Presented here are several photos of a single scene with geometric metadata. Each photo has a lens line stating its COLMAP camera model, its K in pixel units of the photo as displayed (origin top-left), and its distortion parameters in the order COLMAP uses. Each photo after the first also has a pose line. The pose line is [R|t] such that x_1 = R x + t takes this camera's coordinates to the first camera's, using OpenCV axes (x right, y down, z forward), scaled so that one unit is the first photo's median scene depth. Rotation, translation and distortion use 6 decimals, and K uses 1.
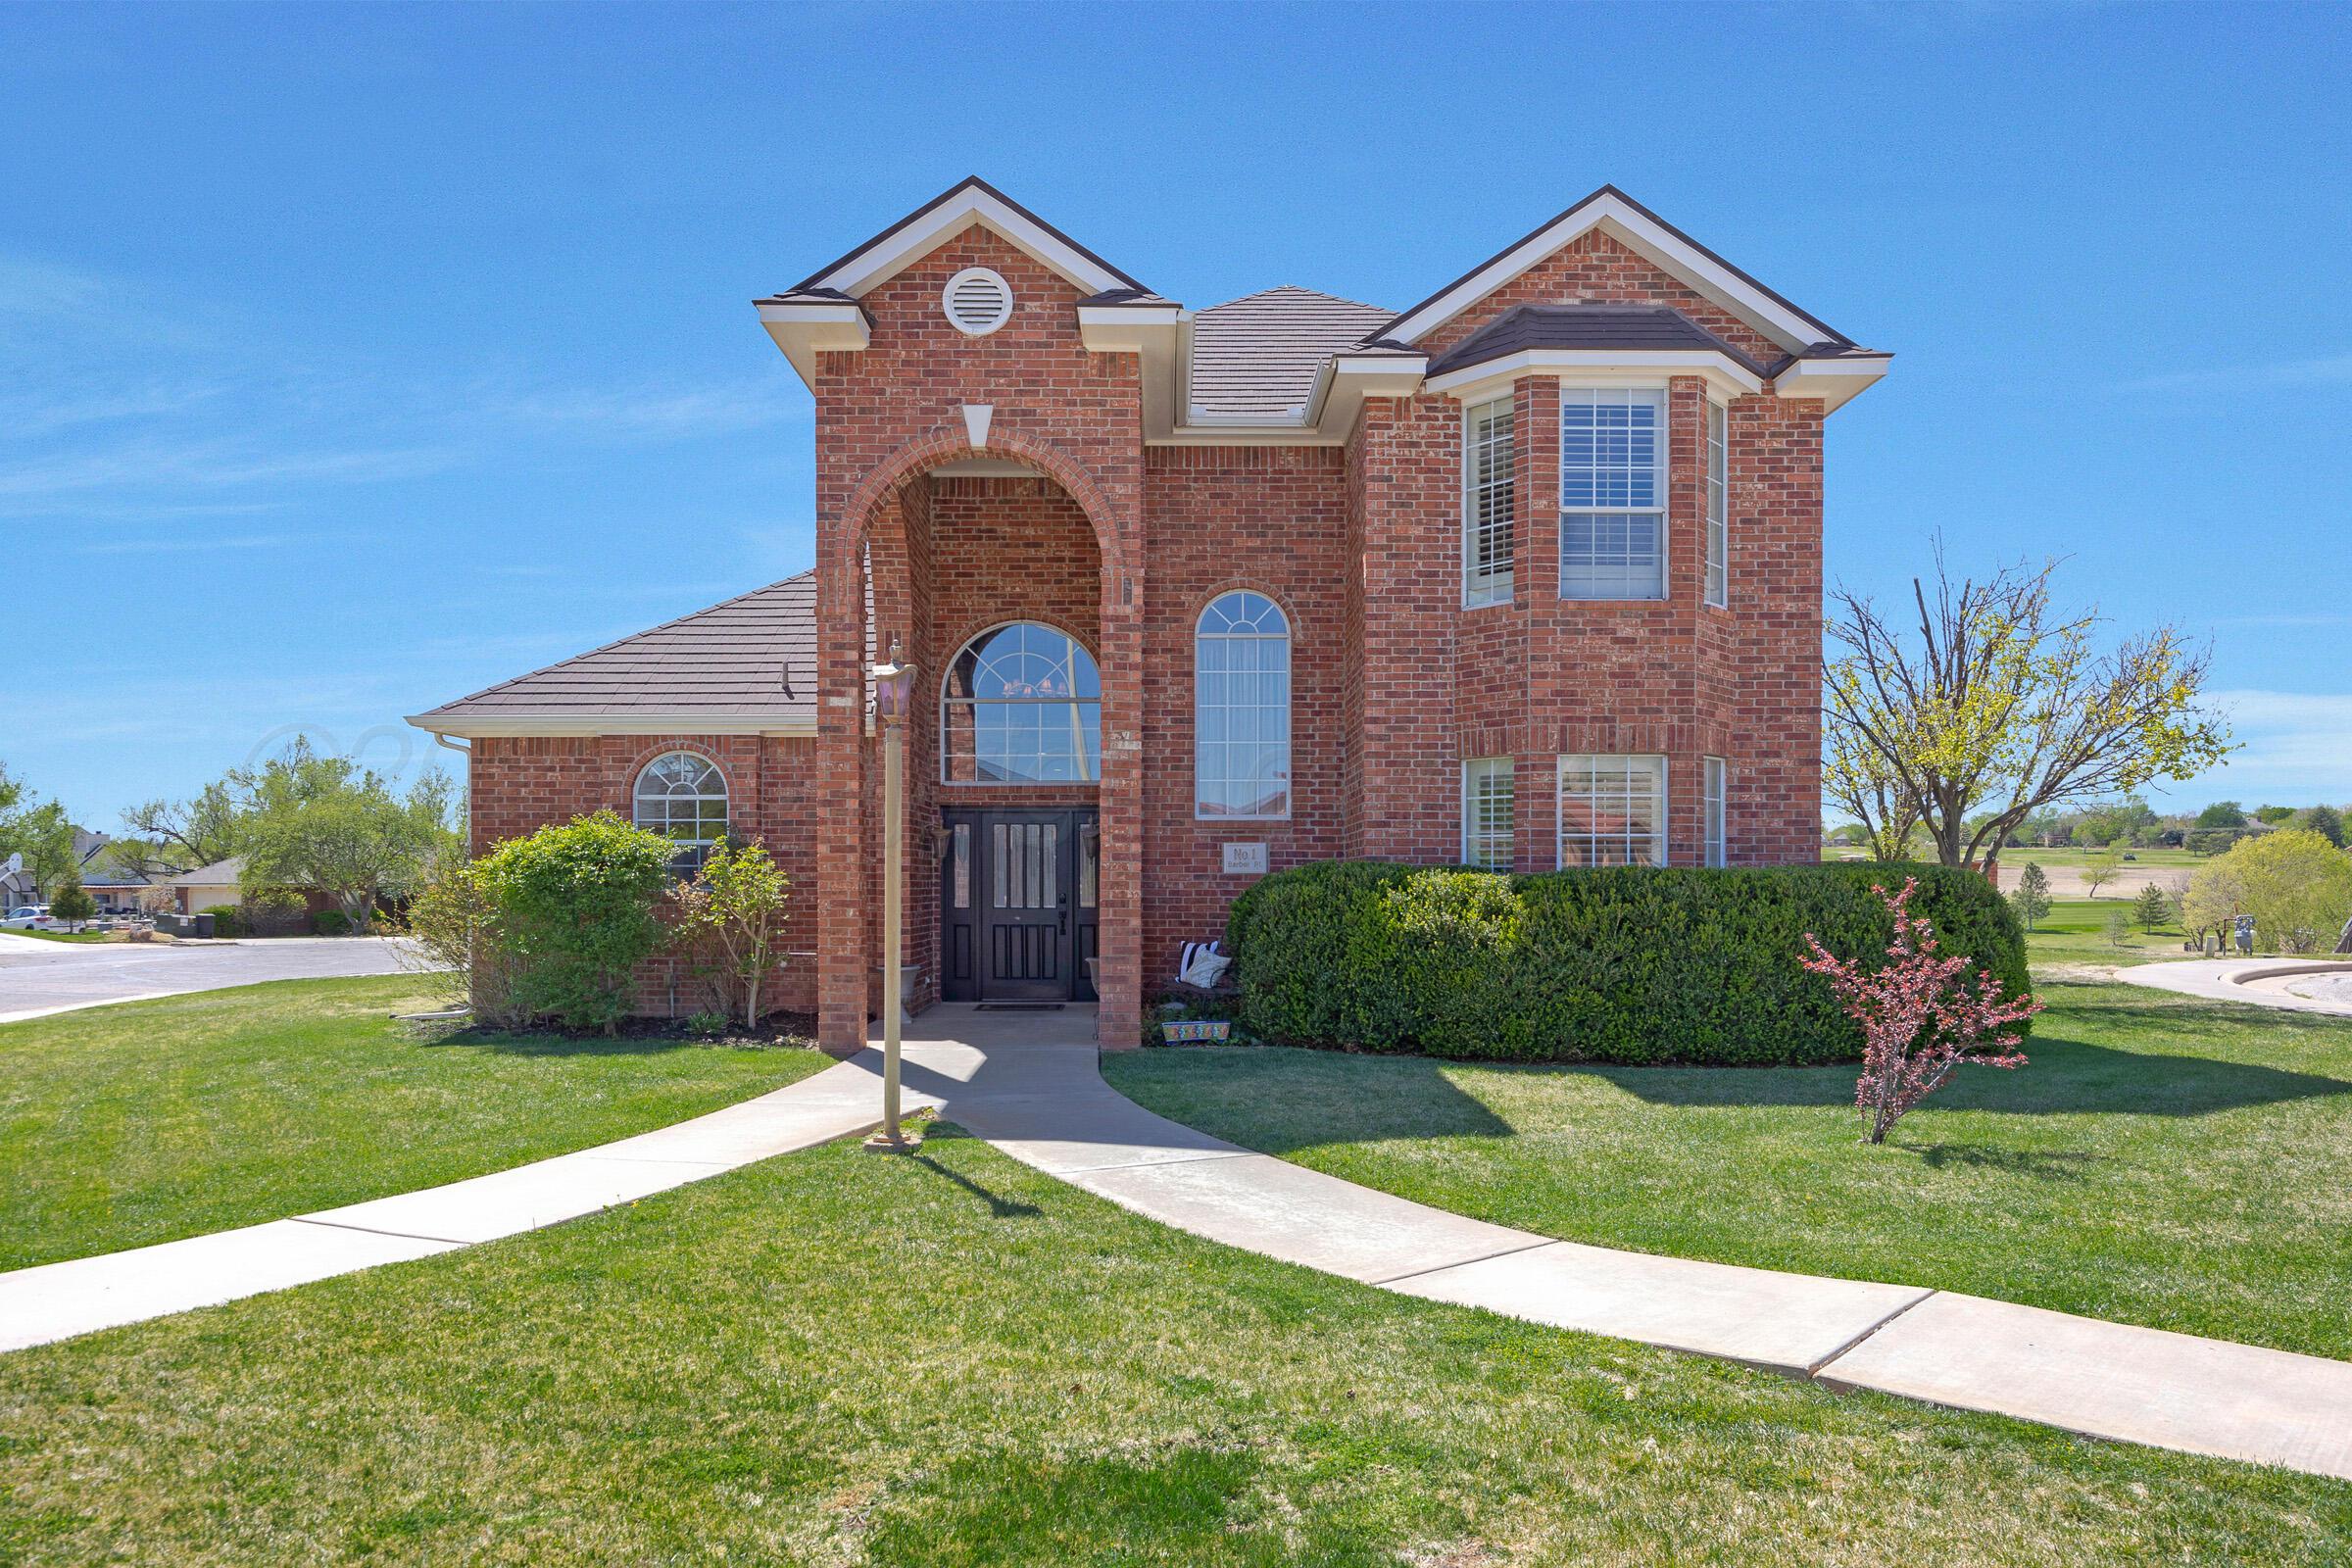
lens RADIAL K [[1590.0, 0, 997.9], [0, 1590.0, 923.1], [0, 0, 1]] dist [-0.003086, -0.000098]
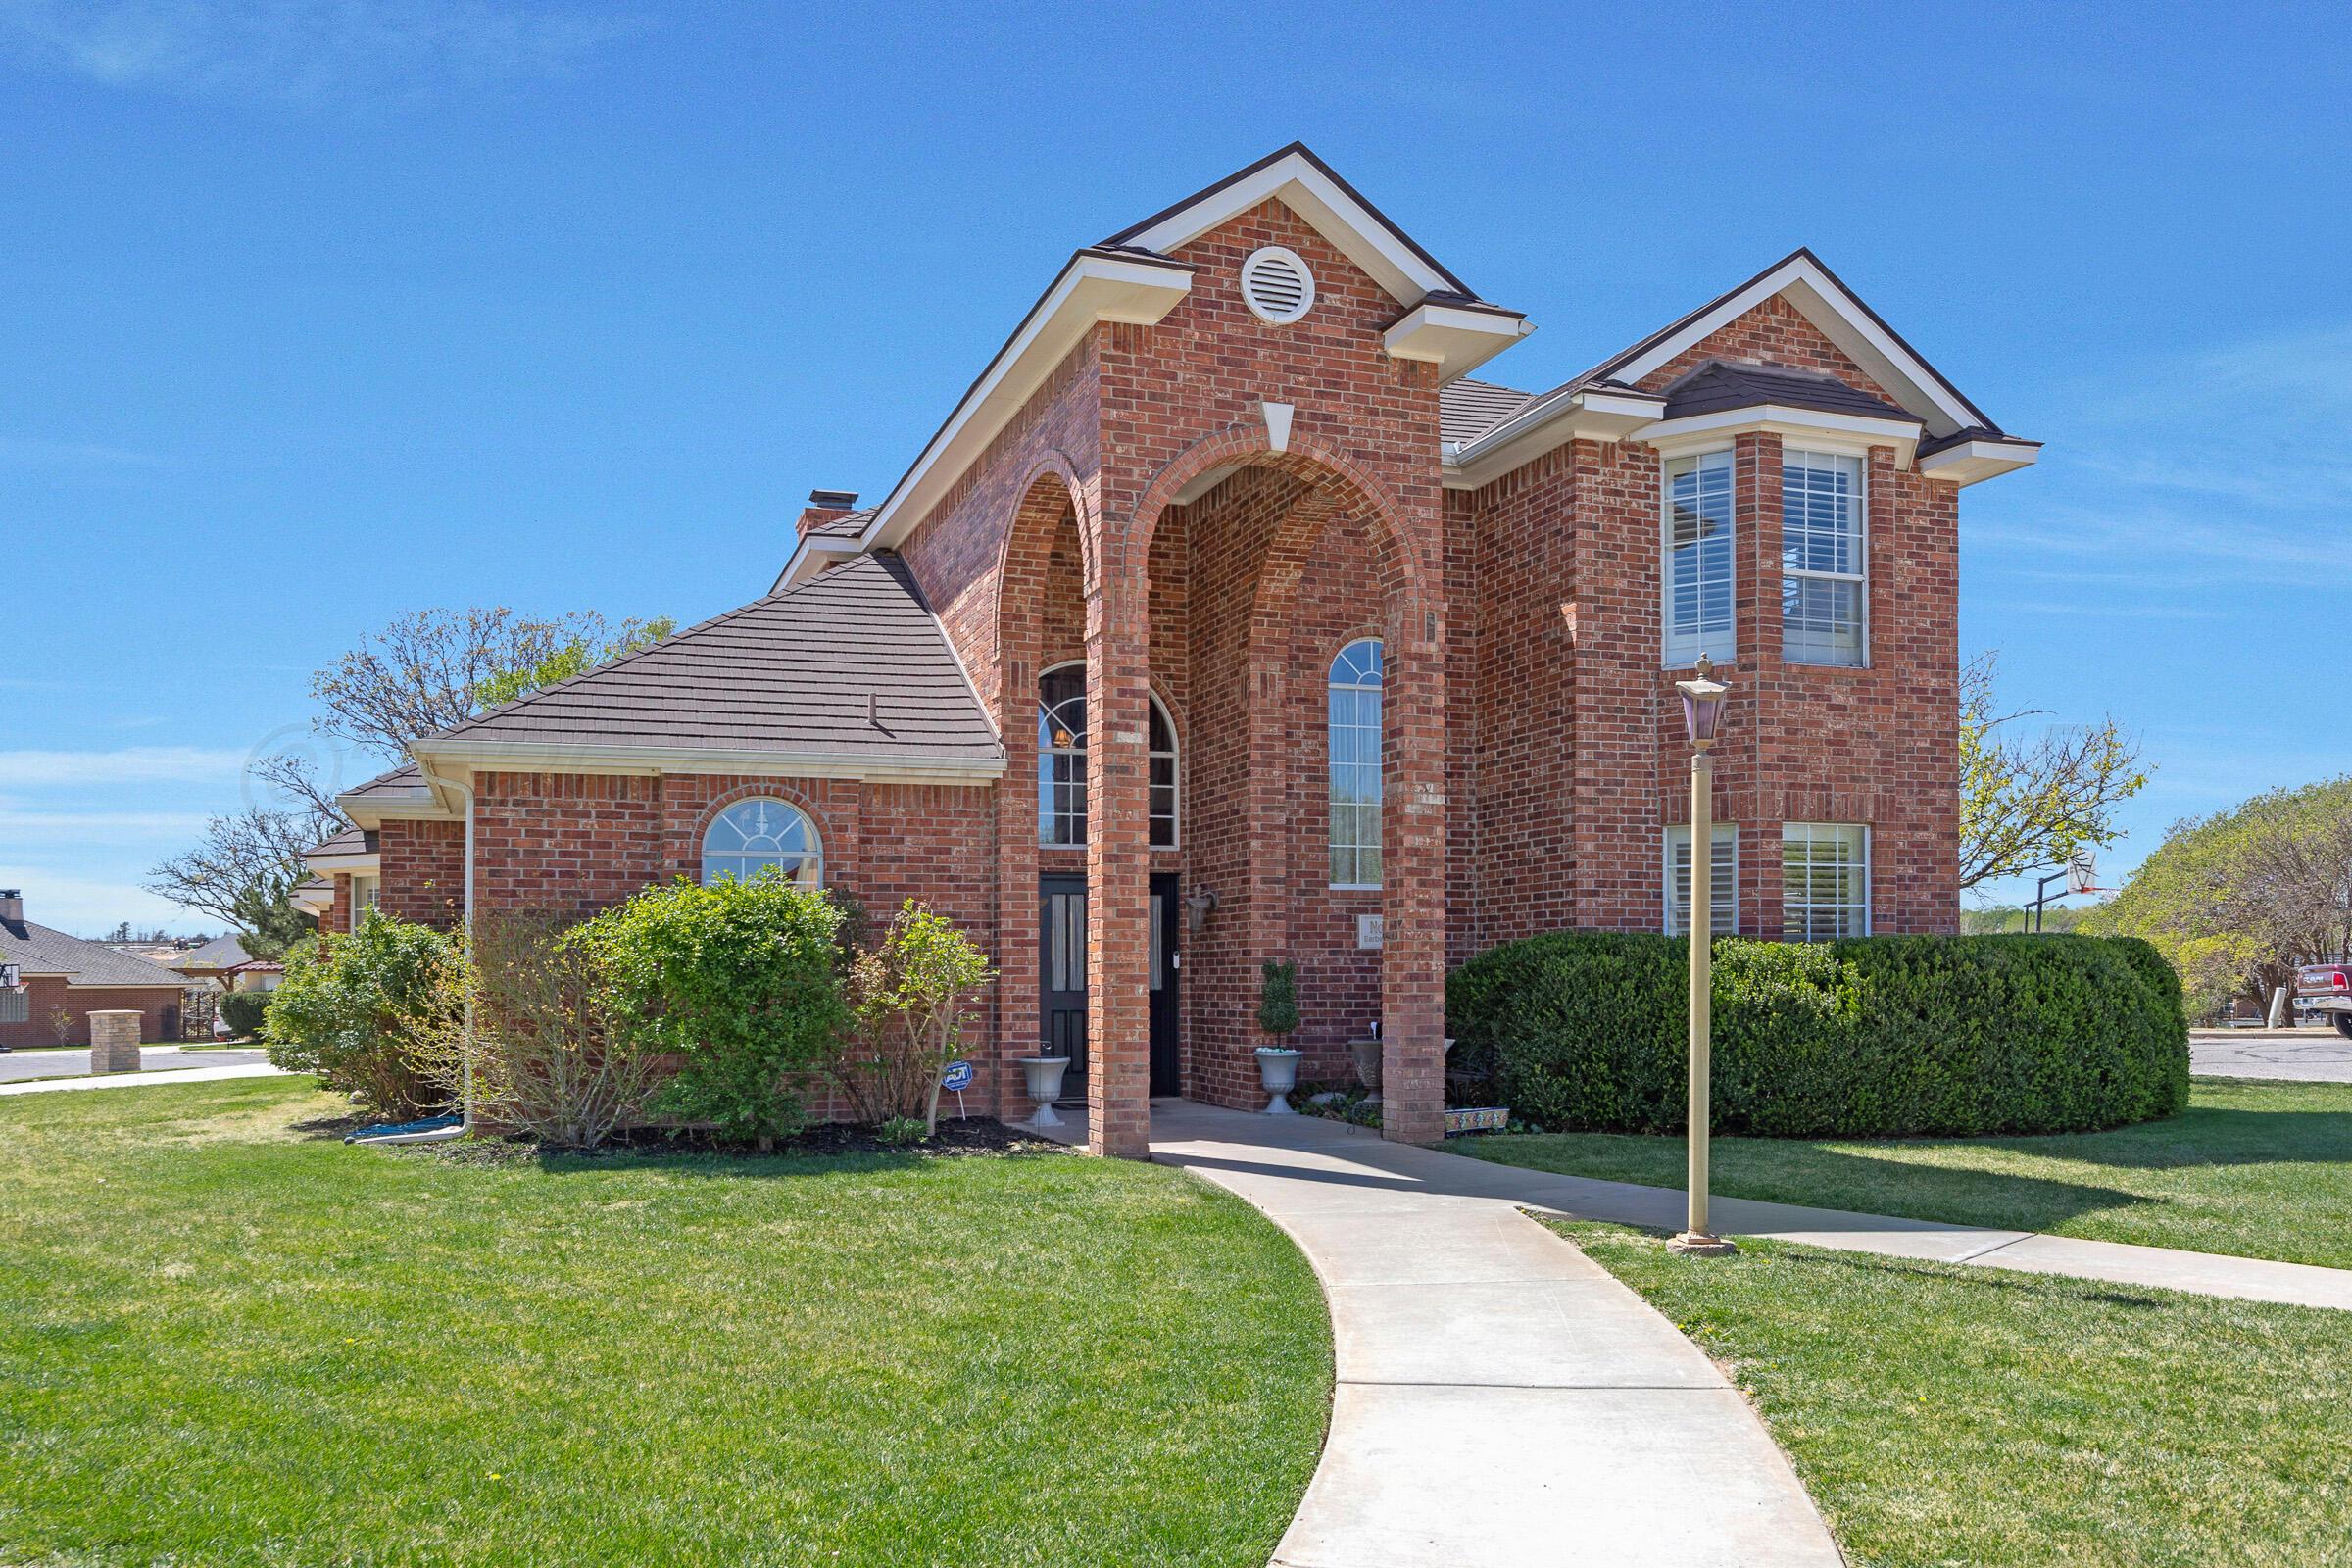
lens RADIAL K [[1772.2, 0, 813.6], [0, 1772.2, 969.9], [0, 0, 1]] dist [0.004179, 0.001803]
pose [[0.943702, -0.002629, 0.330786, -0.553083], [0.014695, 0.999314, -0.033981, 0.012037], [-0.330470, 0.036929, 0.943094, 0.175269]]
